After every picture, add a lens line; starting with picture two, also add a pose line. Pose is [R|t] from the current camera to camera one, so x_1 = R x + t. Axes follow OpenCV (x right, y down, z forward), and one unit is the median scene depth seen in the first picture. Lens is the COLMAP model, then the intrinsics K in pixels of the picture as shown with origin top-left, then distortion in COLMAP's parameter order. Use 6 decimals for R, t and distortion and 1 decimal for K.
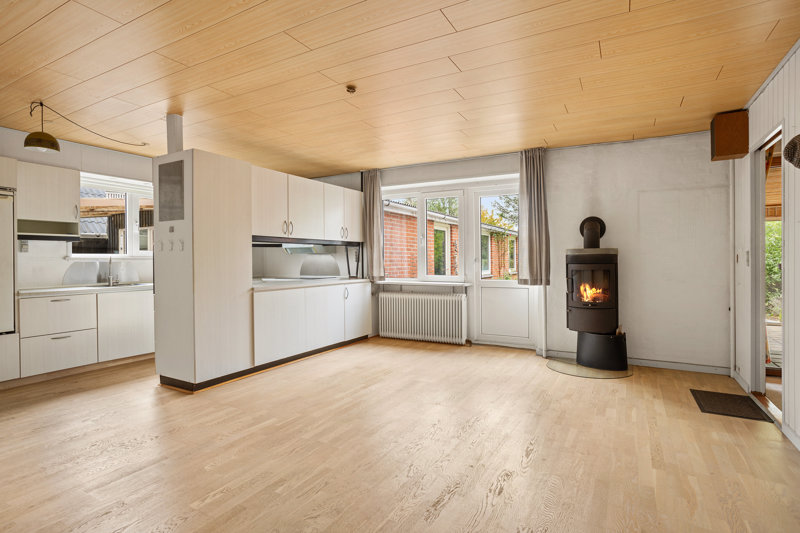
lens RADIAL K [[402.0, 0, 389.3], [0, 402.0, 258.1], [0, 0, 1]] dist [-0.006171, 0.007974]
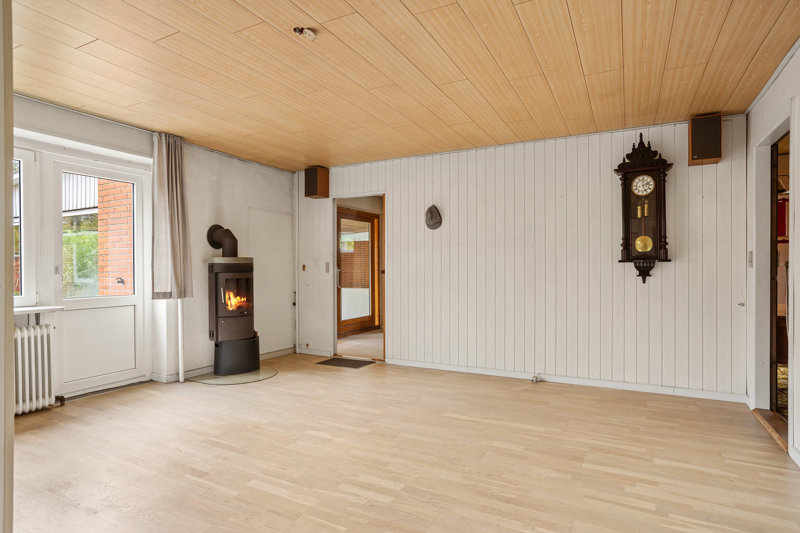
lens RADIAL K [[454.8, 0, 401.1], [0, 454.8, 263.2], [0, 0, 1]] dist [-0.018468, 0.009407]
pose [[-0.036112, 0.013178, 0.999261, -0.645878], [0.000047, 0.999913, -0.013185, 0.006511], [-0.999348, -0.000429, -0.036110, 0.609055]]
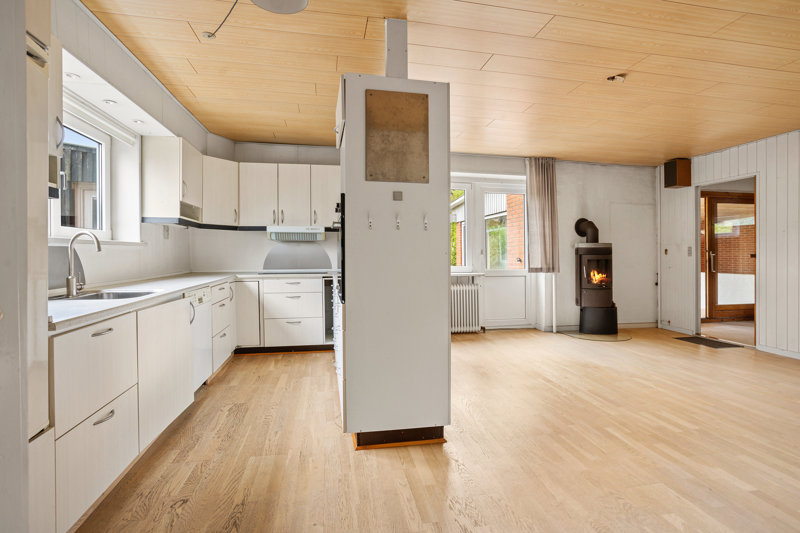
lens RADIAL K [[402.0, 0, 403.7], [0, 402.0, 249.8], [0, 0, 1]] dist [-0.006171, 0.007974]
pose [[0.745578, 0.013688, 0.666278, -0.812261], [-0.009925, 0.999906, -0.009435, 0.017024], [-0.666345, 0.000421, 0.745643, 0.435178]]
